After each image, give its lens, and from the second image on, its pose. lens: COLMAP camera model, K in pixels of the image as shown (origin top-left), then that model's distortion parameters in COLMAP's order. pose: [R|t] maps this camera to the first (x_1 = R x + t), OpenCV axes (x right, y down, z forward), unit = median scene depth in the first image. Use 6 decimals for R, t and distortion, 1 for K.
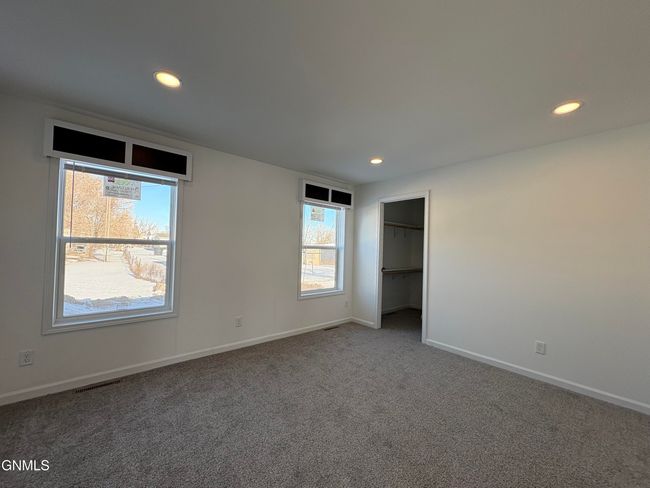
lens RADIAL K [[257.2, 0, 325.0], [0, 257.2, 244.0], [0, 0, 1]] dist [0.001236, -0.000236]
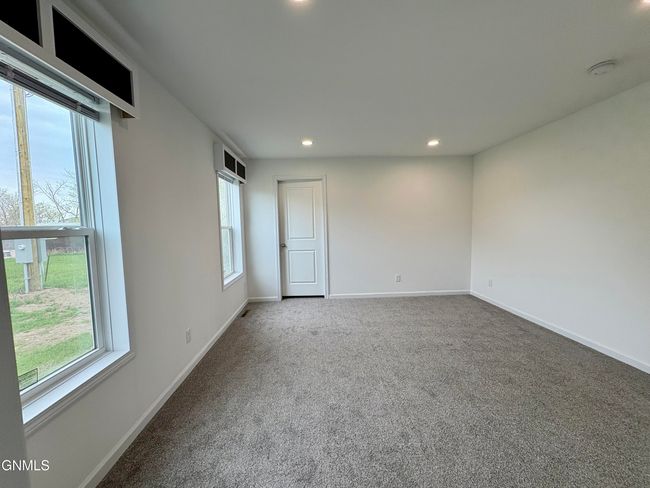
lens RADIAL K [[257.2, 0, 325.0], [0, 257.2, 244.0], [0, 0, 1]] dist [0.001236, -0.000236]
pose [[0.623439, -0.102023, 0.775187, -0.543141], [0.030070, 0.993845, 0.106617, -0.013973], [-0.781294, -0.043159, 0.622669, 0.229430]]
